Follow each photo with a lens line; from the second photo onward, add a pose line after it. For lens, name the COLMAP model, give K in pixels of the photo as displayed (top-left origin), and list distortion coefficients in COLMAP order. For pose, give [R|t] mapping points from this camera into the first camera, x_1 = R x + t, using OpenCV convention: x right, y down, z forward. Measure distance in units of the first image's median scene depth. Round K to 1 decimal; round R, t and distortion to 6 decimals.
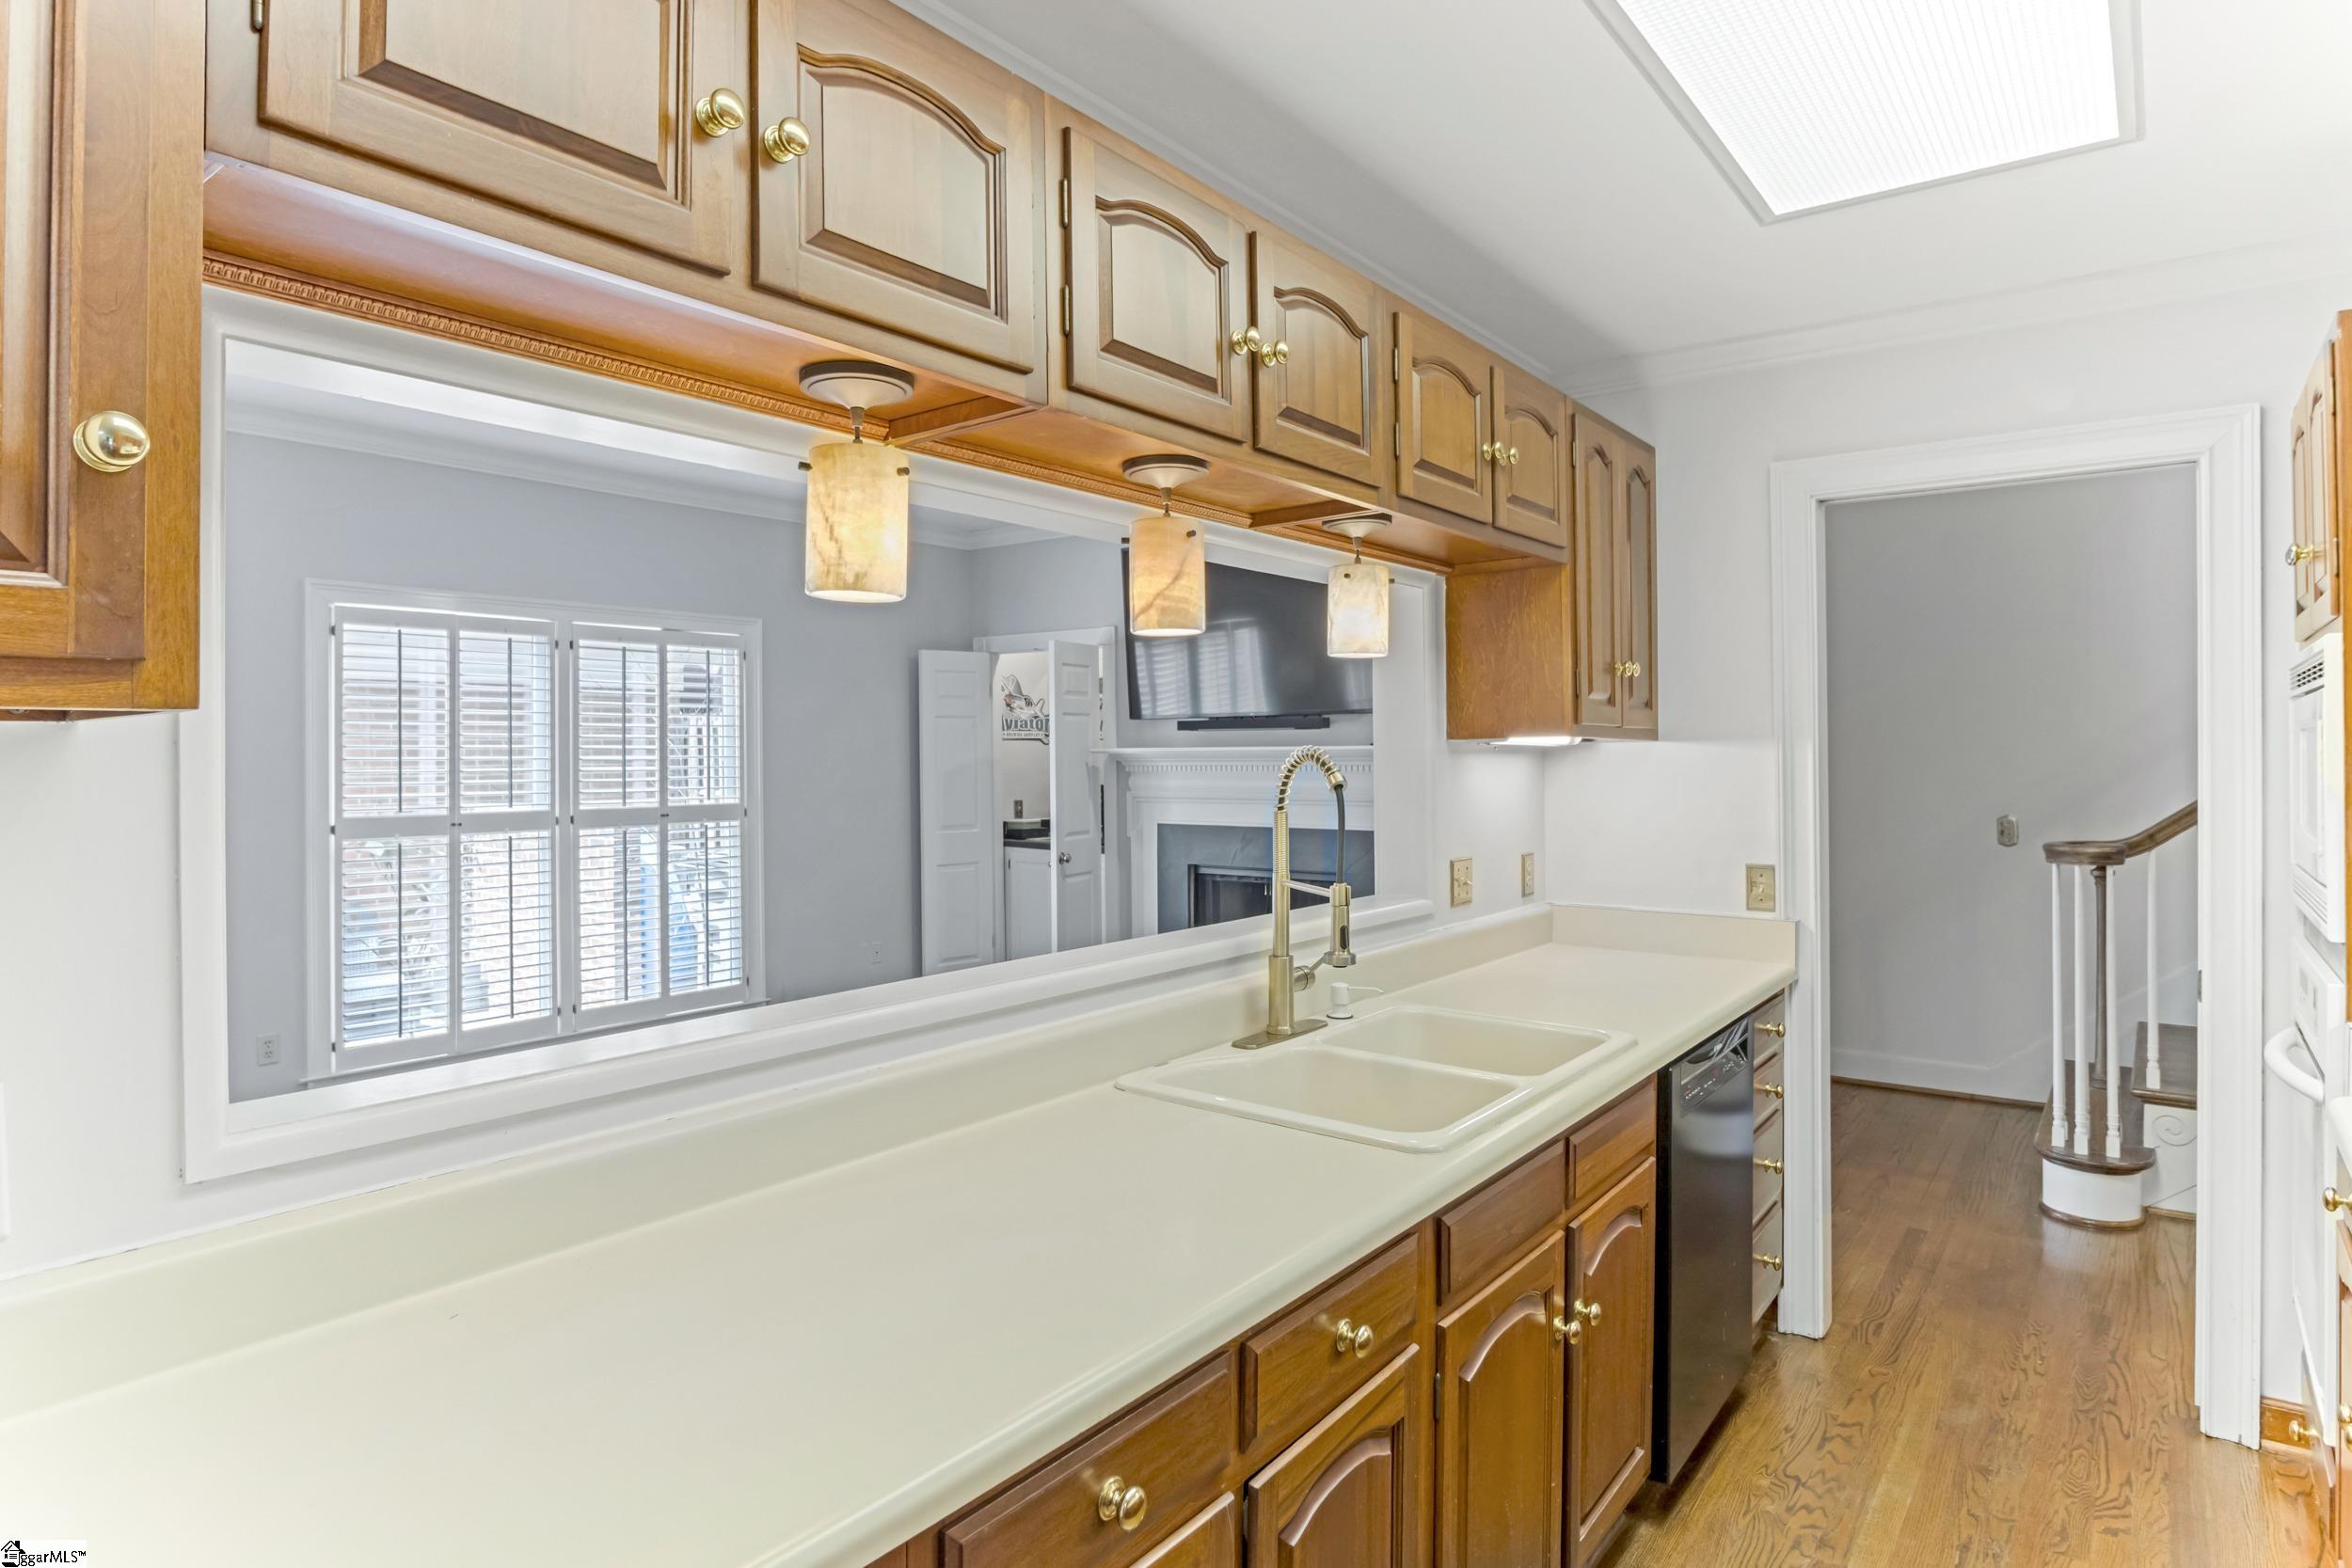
lens RADIAL K [[1297.7, 0, 1177.3], [0, 1297.7, 742.9], [0, 0, 1]] dist [-0.023788, -0.000277]
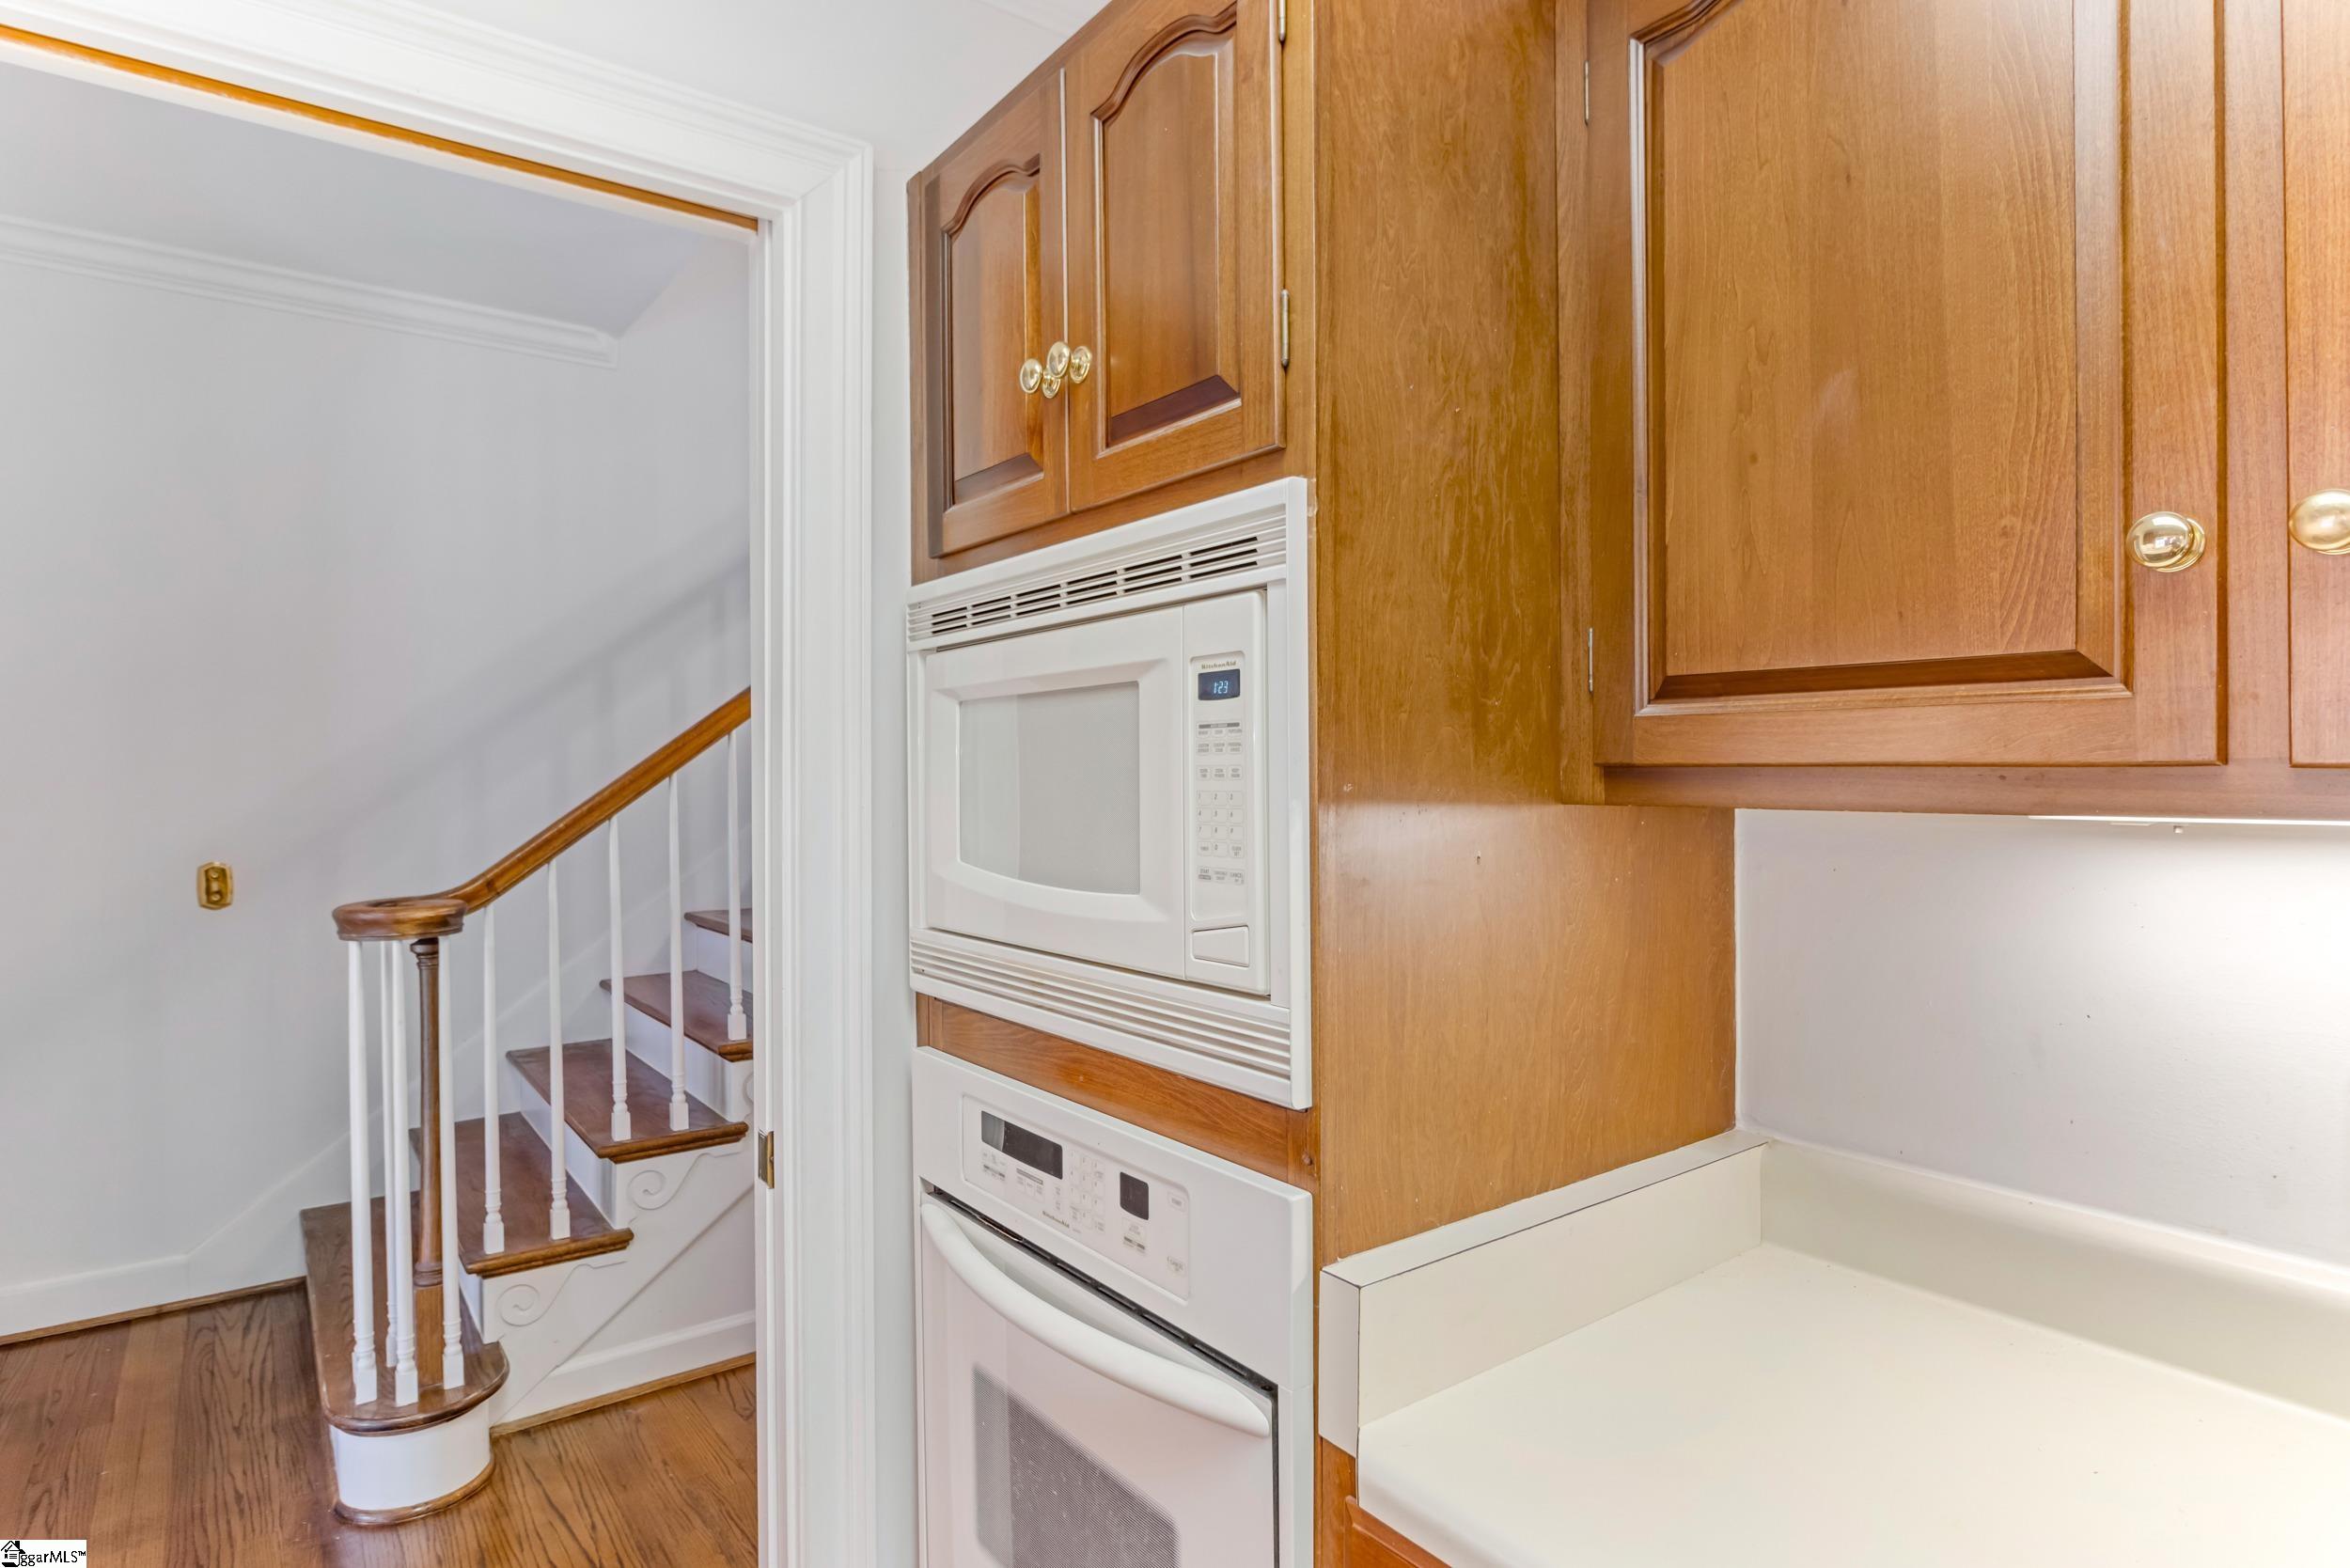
lens RADIAL K [[1232.8, 0, 1175.0], [0, 1232.8, 784.0], [0, 0, 1]] dist [-0.004737, -0.000473]
pose [[0.269597, -0.001892, 0.962971, 0.316187], [-0.004295, 0.999986, 0.003167, 0.021656], [-0.962964, -0.004989, 0.269585, 0.656681]]
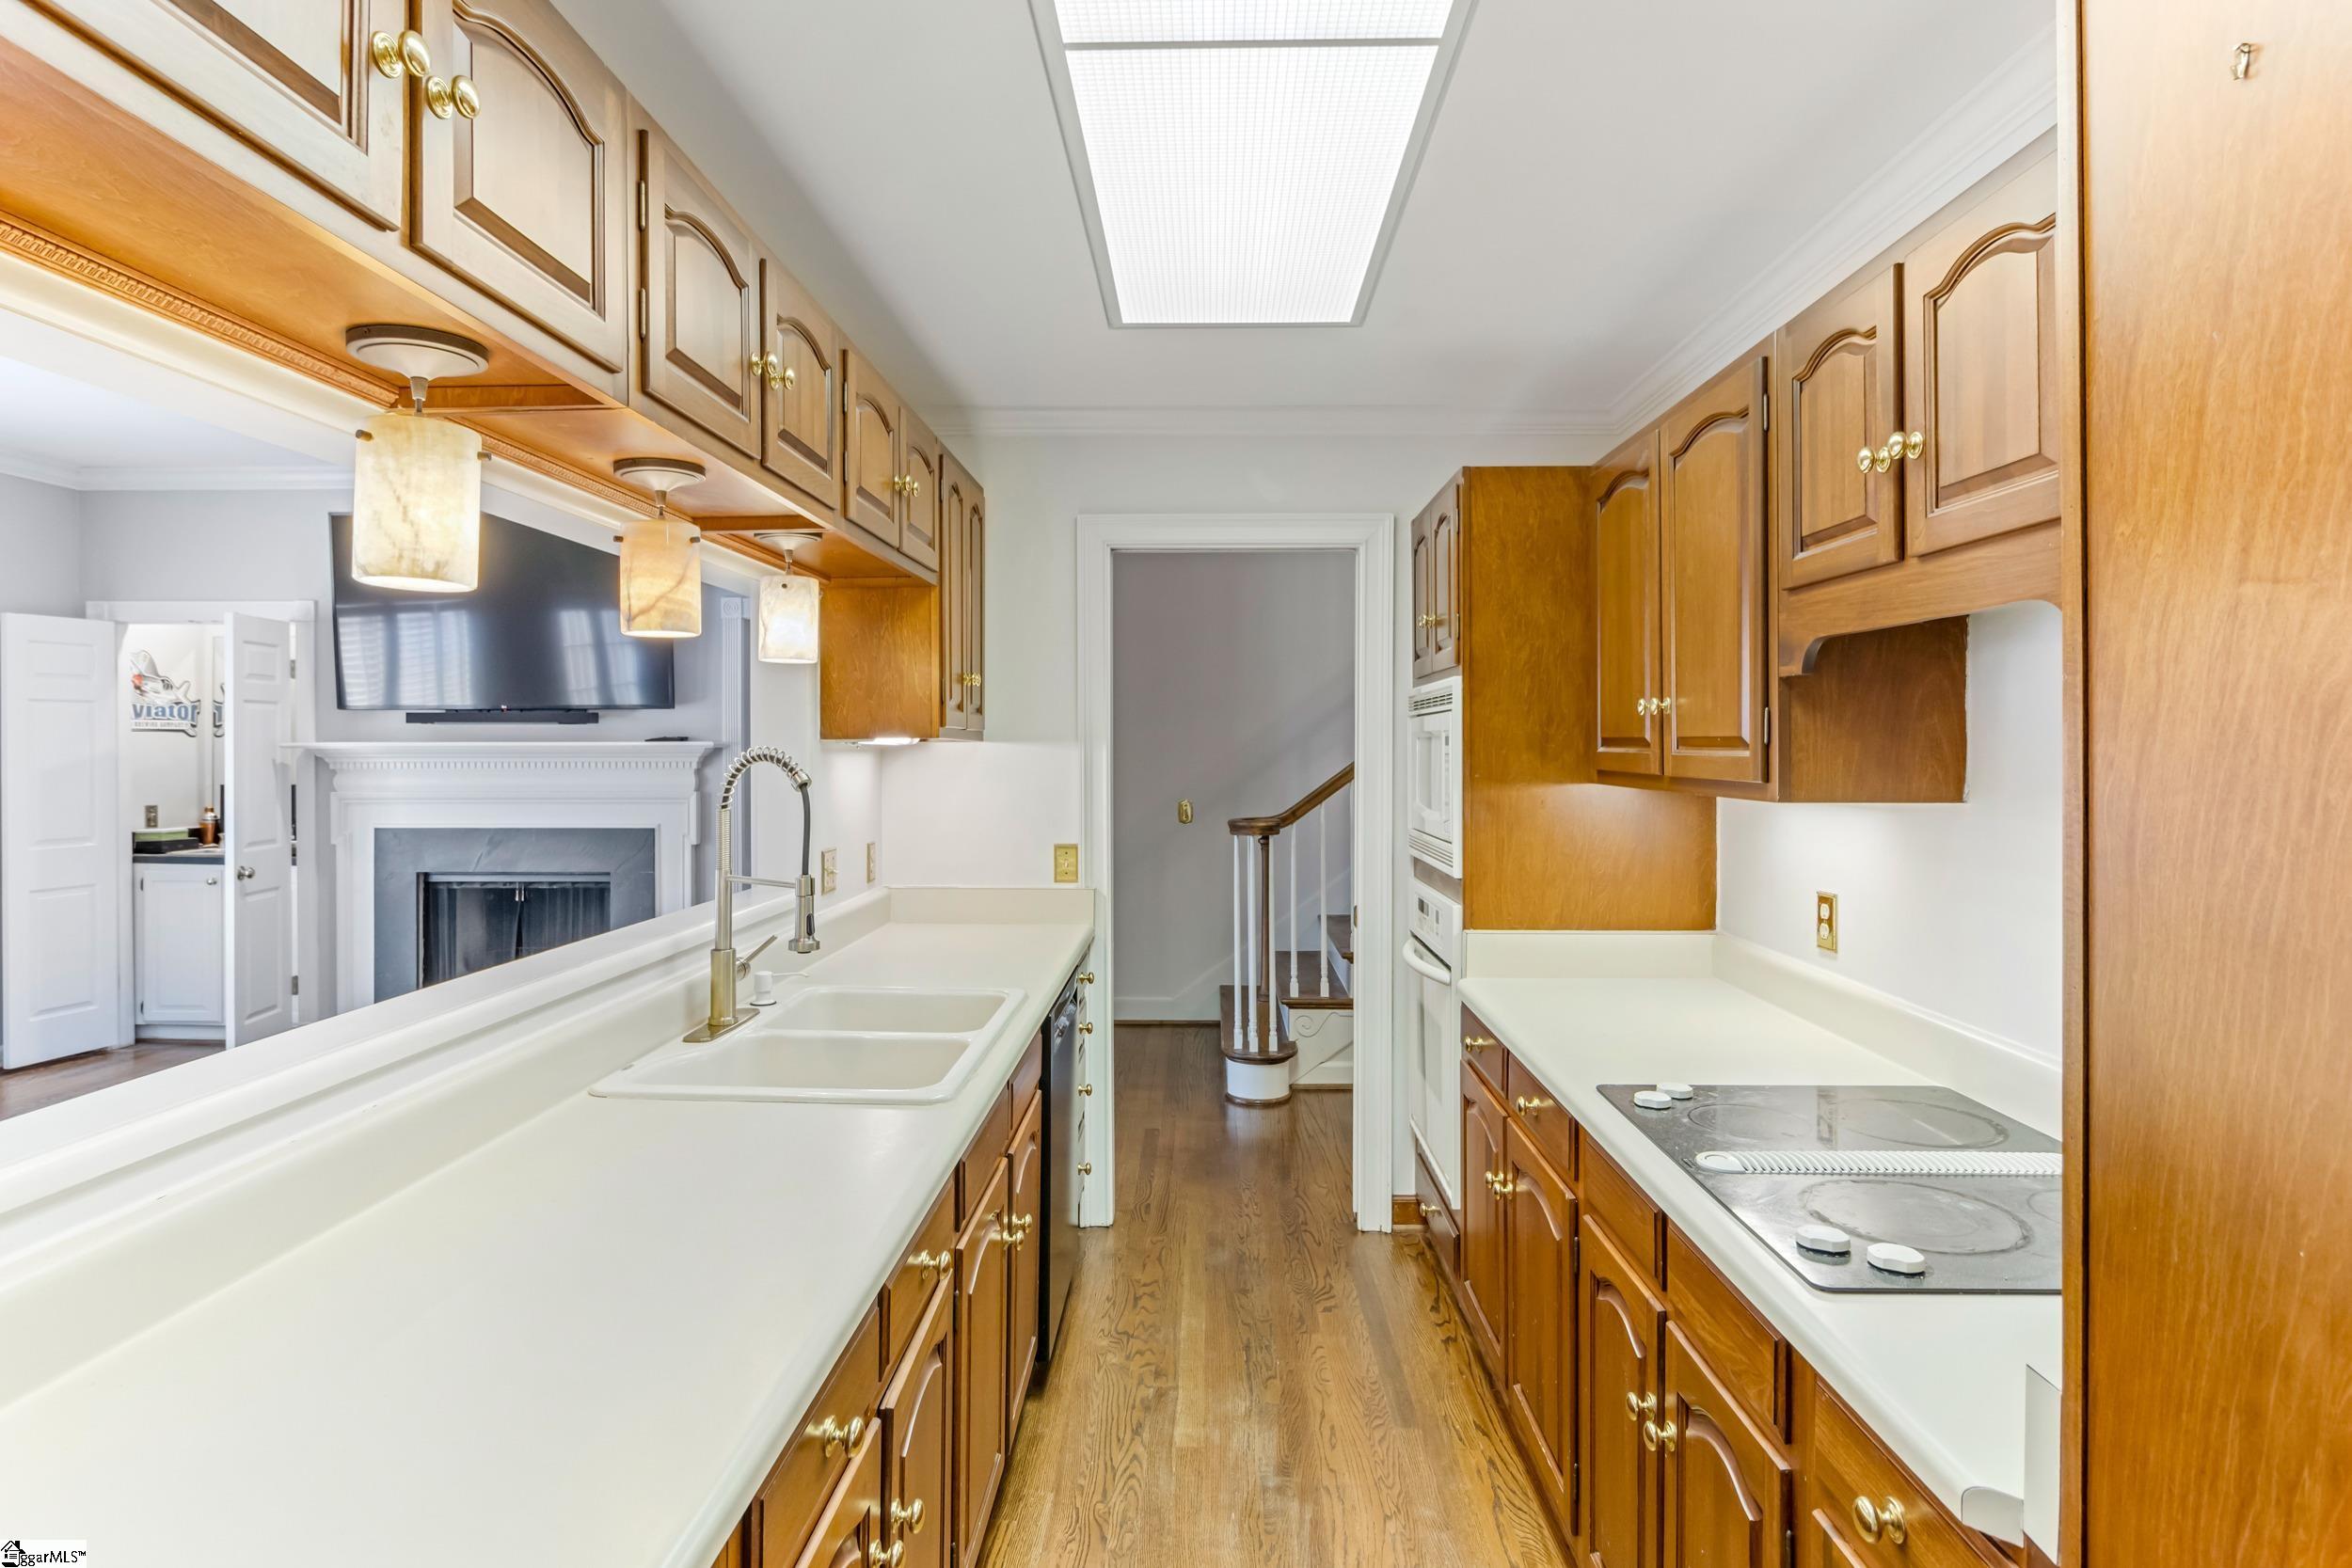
lens RADIAL K [[1251.0, 0, 1182.4], [0, 1251.0, 734.7], [0, 0, 1]] dist [-0.012948, -0.001004]
pose [[0.807014, 0.009848, 0.590450, -0.176250], [-0.008394, 0.999951, -0.005205, -0.003900], [-0.590472, -0.000756, 0.807057, -0.013927]]
